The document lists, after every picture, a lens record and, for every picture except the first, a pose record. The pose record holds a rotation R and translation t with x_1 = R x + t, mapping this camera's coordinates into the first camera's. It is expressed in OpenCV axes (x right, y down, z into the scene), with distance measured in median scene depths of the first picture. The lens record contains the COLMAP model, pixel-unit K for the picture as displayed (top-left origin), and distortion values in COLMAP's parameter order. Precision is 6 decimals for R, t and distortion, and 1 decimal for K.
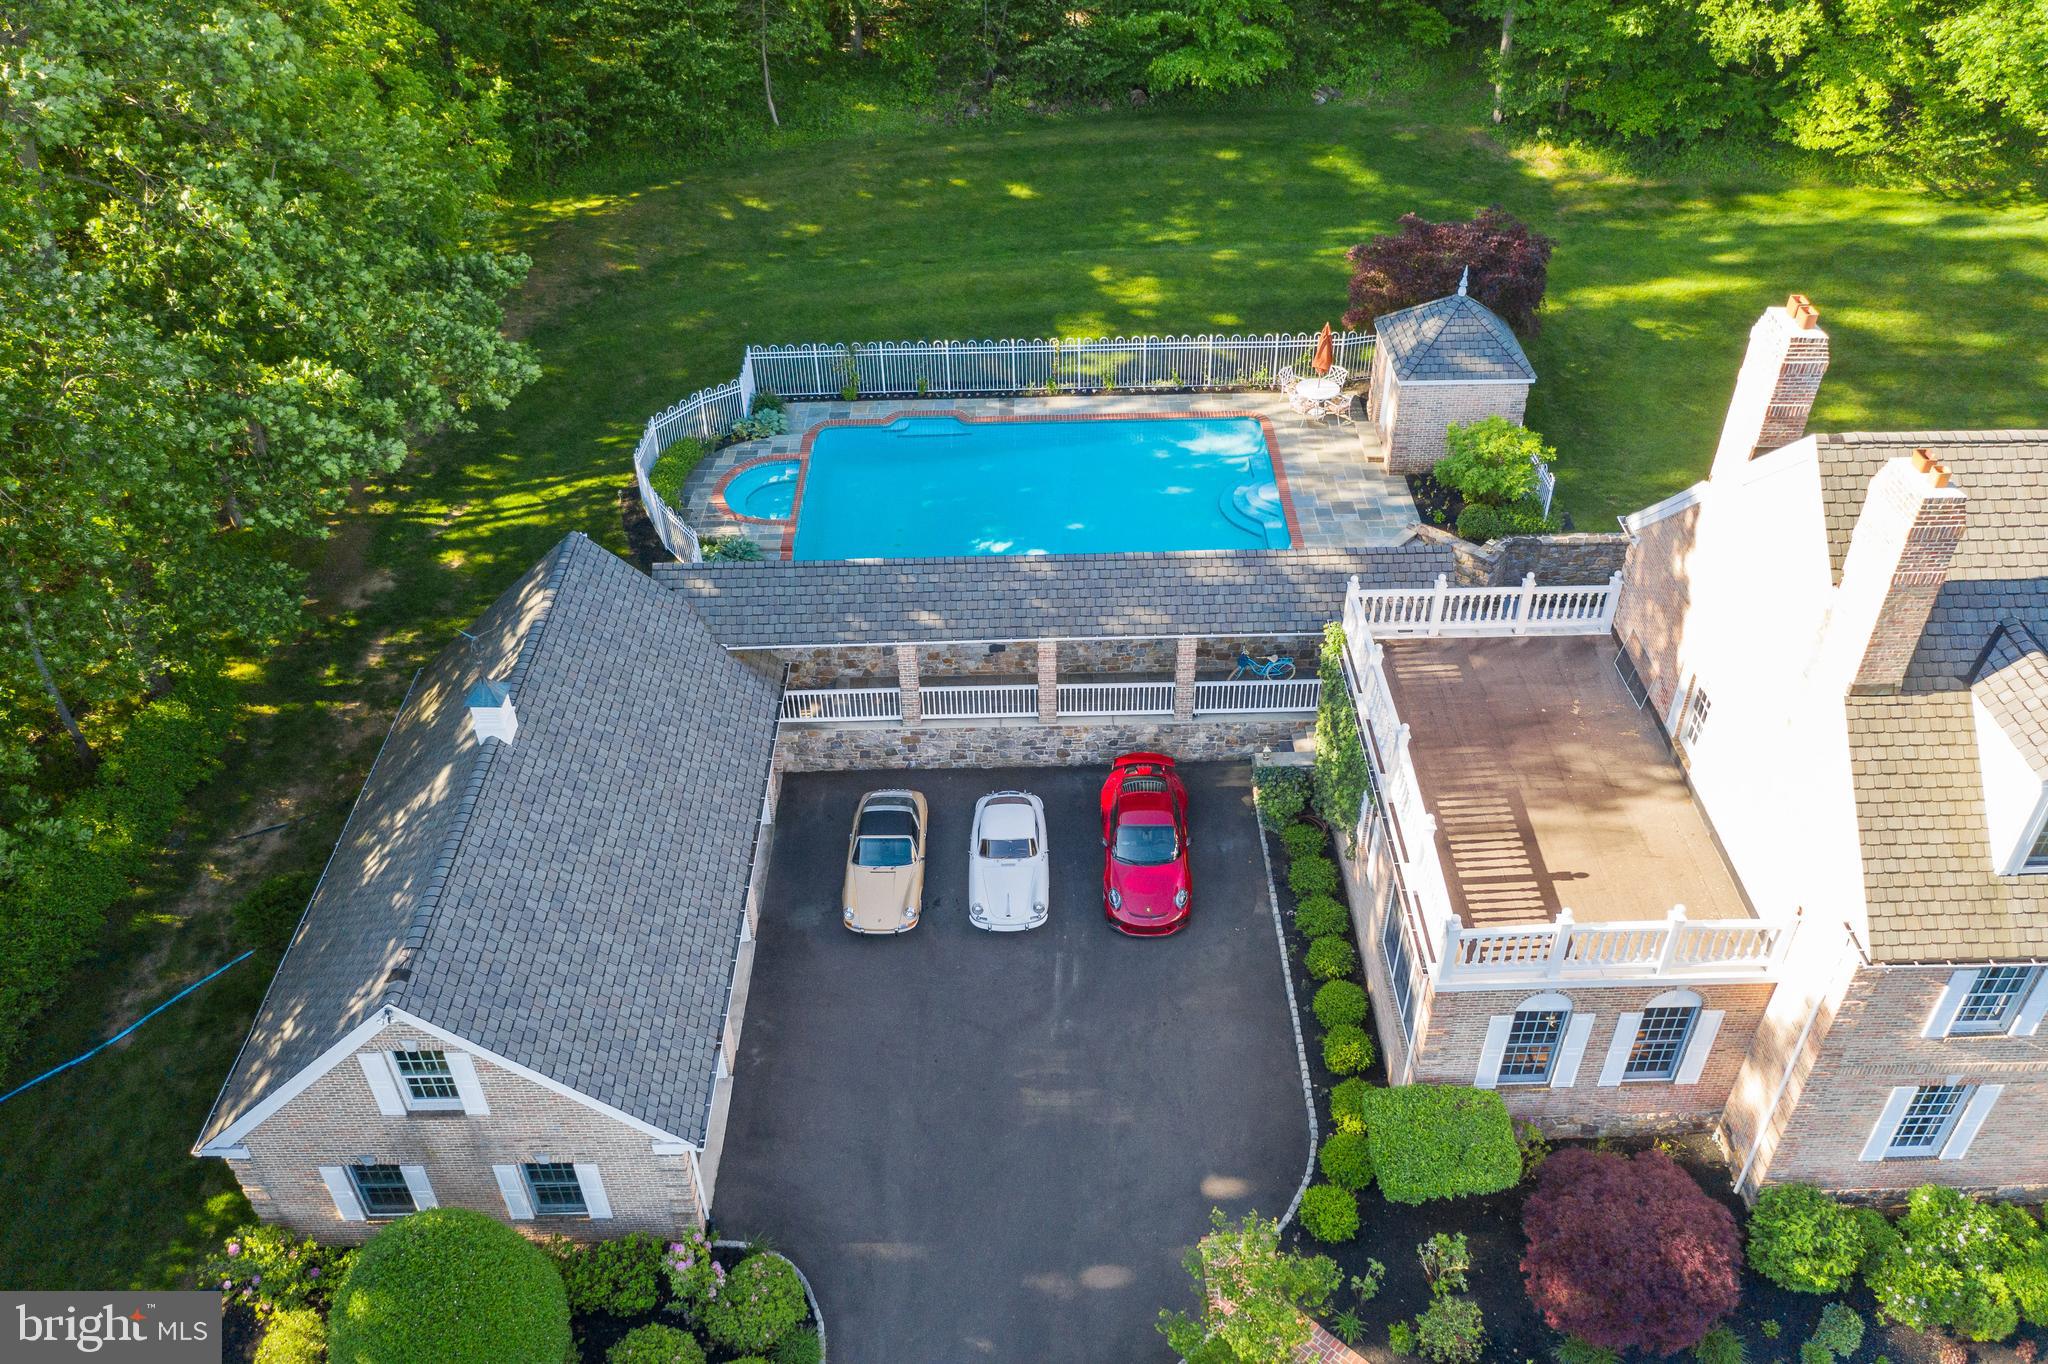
lens RADIAL K [[1612.1, 0, 1024.0], [0, 1612.1, 682.0], [0, 0, 1]] dist [-0.020158, 0.001596]
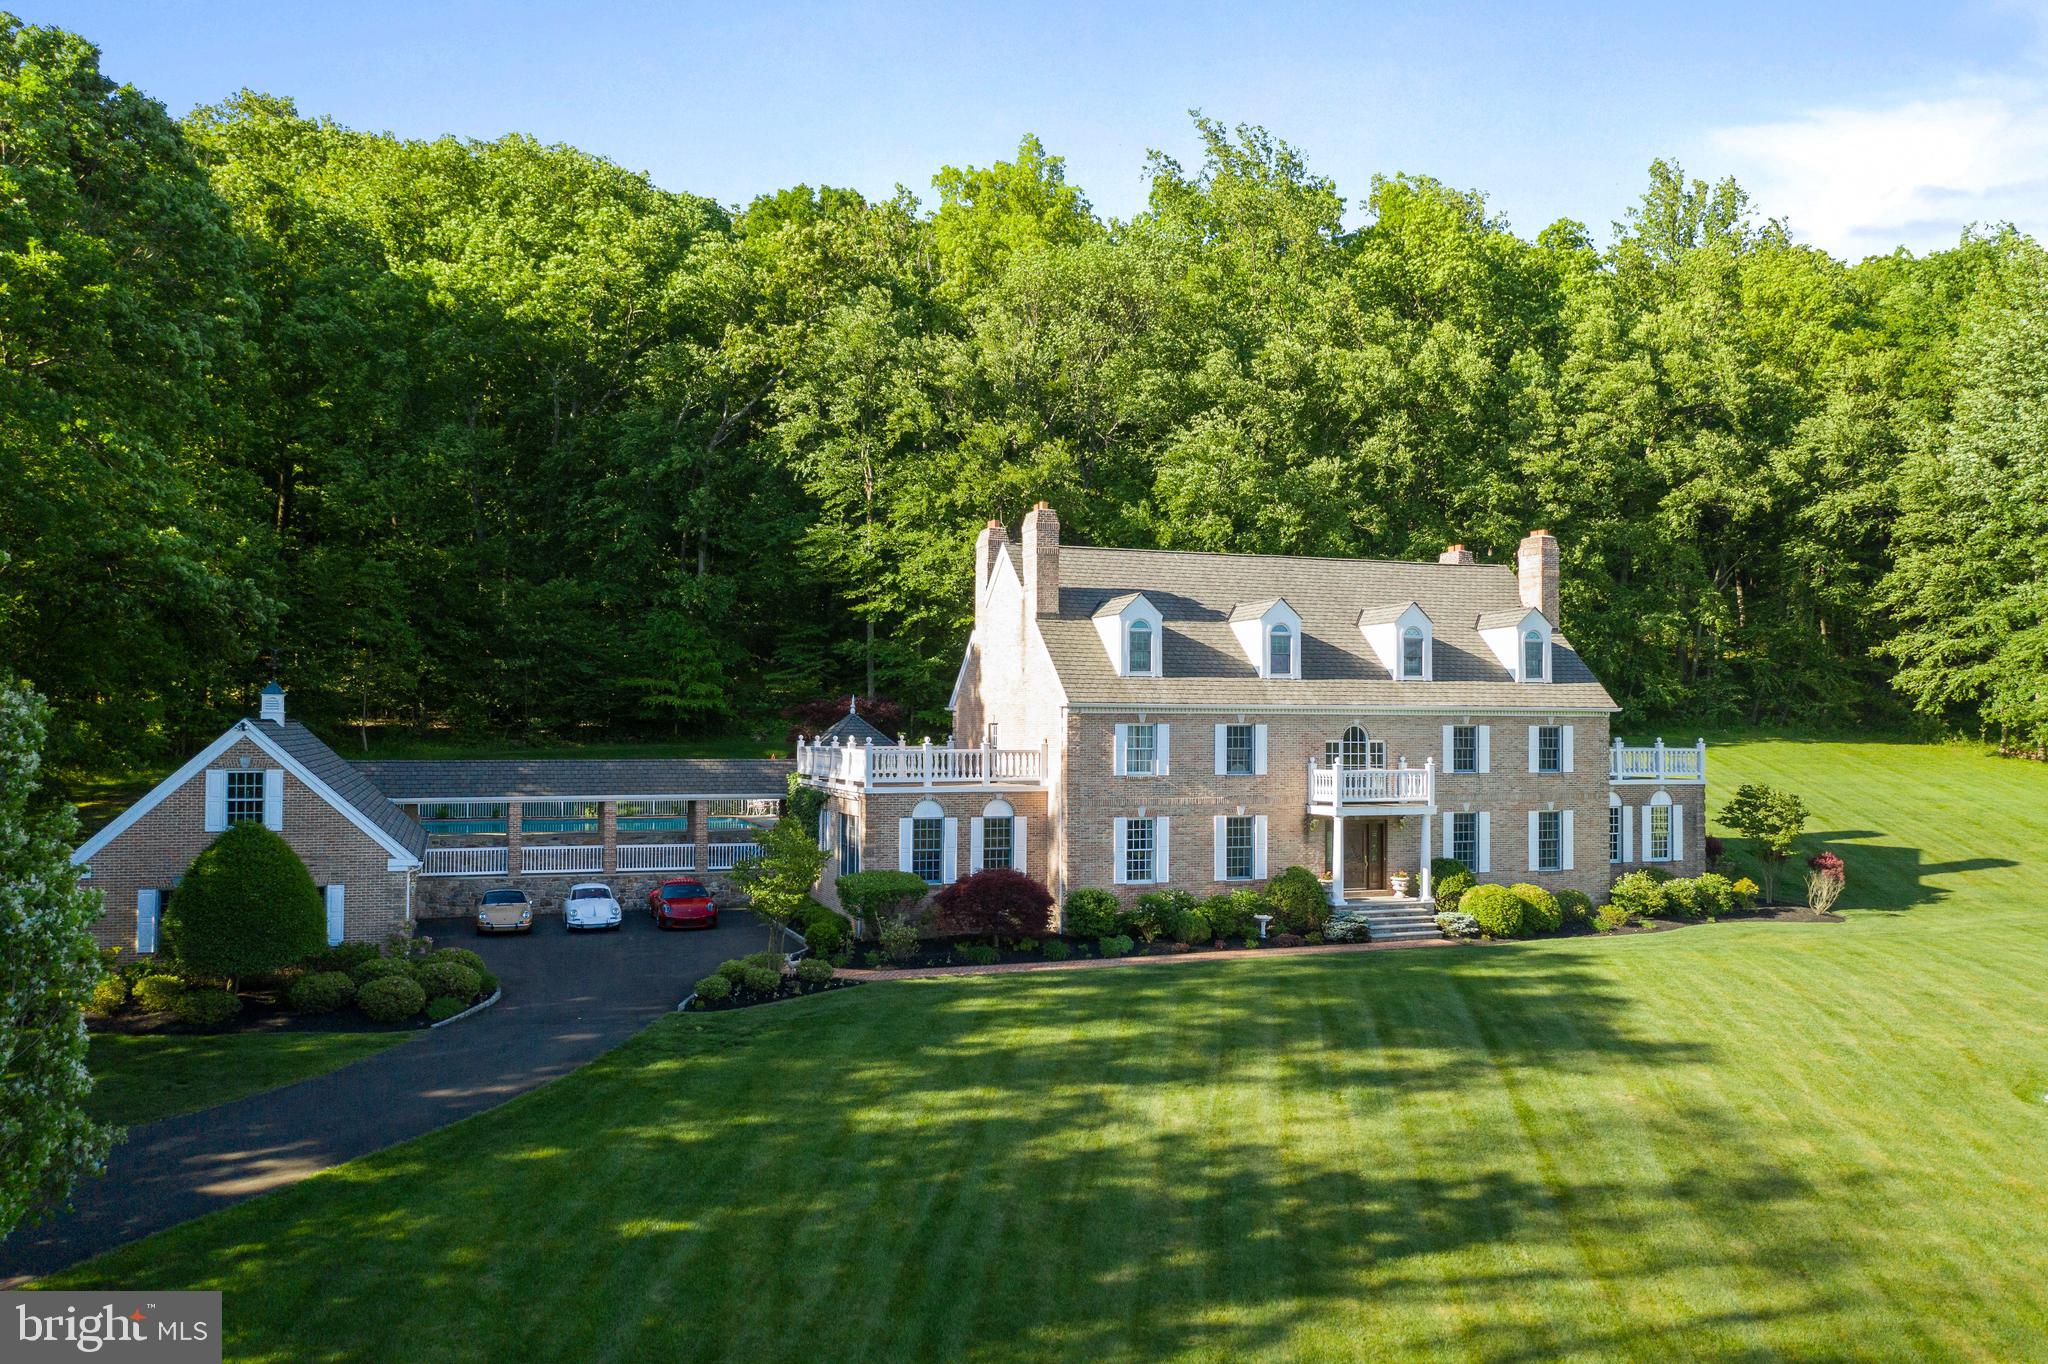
lens RADIAL K [[1612.1, 0, 1024.0], [0, 1612.1, 682.0], [0, 0, 1]] dist [-0.020158, 0.001596]
pose [[0.943974, 0.032199, 0.328446, -0.160434], [0.187148, 0.767507, -0.613114, 1.184548], [-0.271826, 0.640231, 0.718480, -0.385743]]
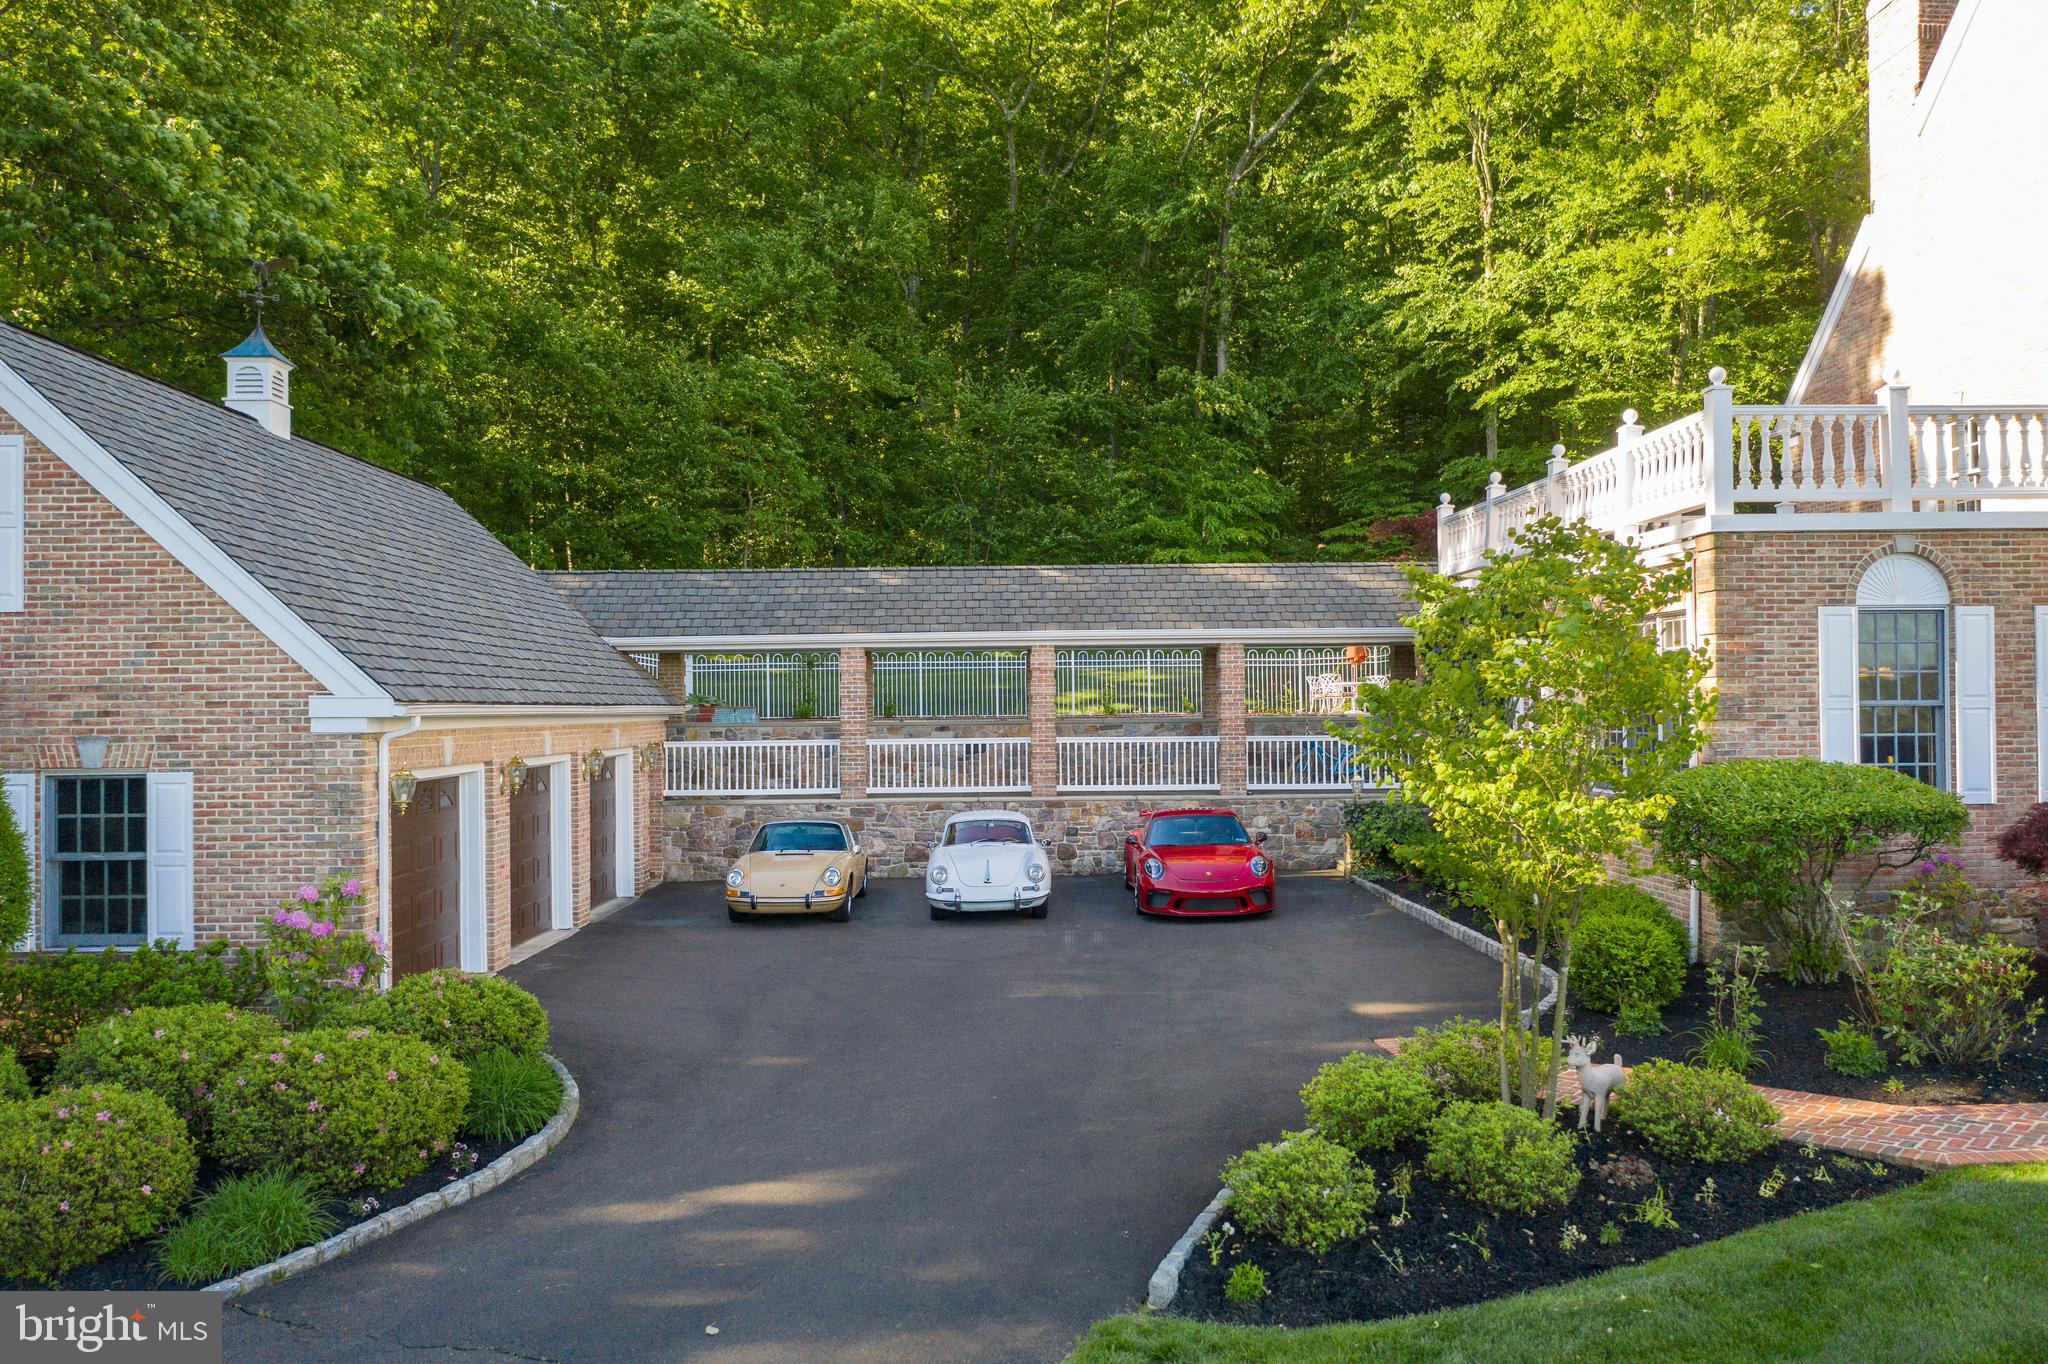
lens RADIAL K [[1612.1, 0, 1024.0], [0, 1612.1, 682.0], [0, 0, 1]] dist [-0.020158, 0.001596]
pose [[0.999898, 0.008567, 0.011445, -0.003974], [0.000605, 0.774470, -0.632610, 0.593408], [-0.014283, 0.632552, 0.774386, 0.566897]]
